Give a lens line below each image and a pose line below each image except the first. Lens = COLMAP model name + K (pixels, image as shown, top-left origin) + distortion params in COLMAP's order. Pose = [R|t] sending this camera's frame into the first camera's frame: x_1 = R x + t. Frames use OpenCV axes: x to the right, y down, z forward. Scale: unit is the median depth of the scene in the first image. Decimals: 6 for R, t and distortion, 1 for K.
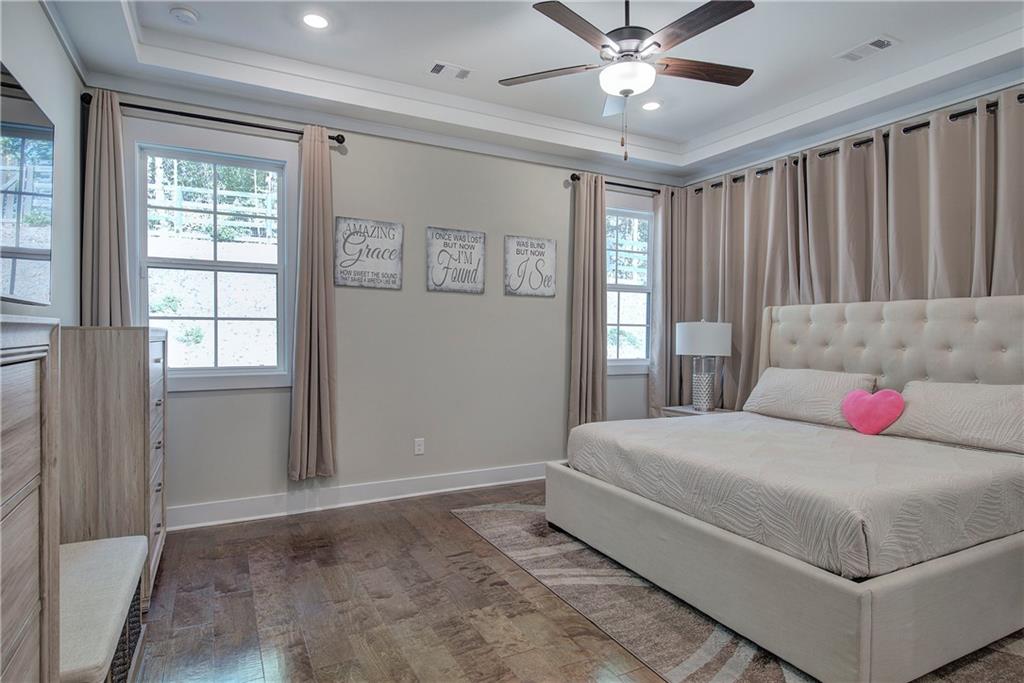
lens RADIAL K [[576.0, 0, 517.9], [0, 576.0, 344.3], [0, 0, 1]] dist [-0.008823, -0.001441]
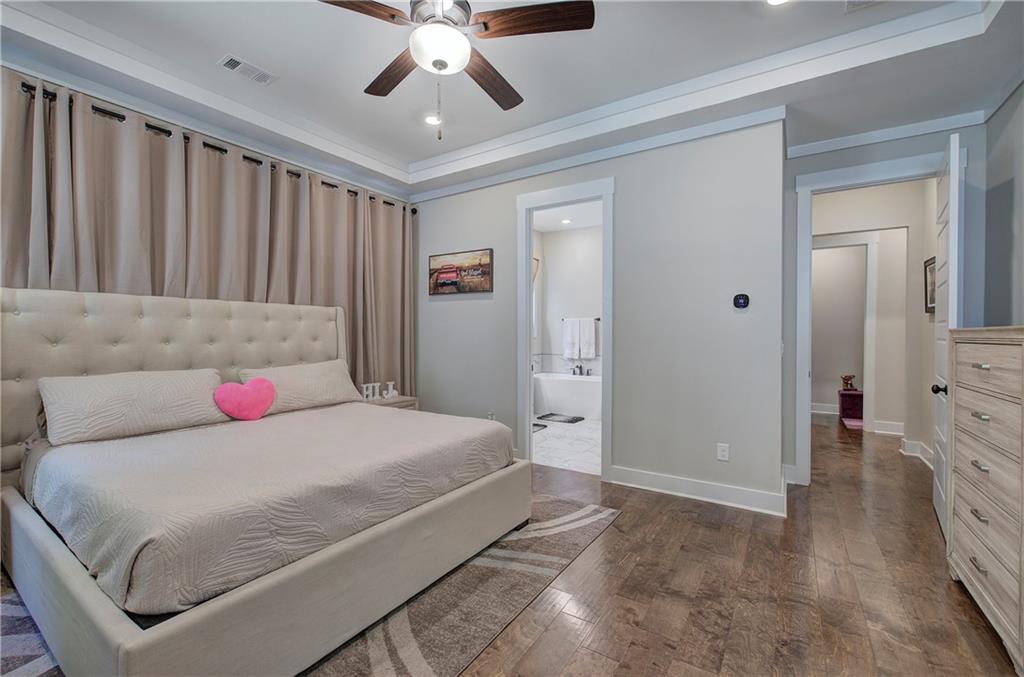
lens RADIAL K [[432.6, 0, 514.3], [0, 432.6, 334.0], [0, 0, 1]] dist [-0.003897, -0.000109]
pose [[-0.498180, -0.016361, 0.866919, -0.344726], [0.002149, 0.999796, 0.020104, -0.025047], [-0.867071, 0.011879, -0.498043, 0.900859]]
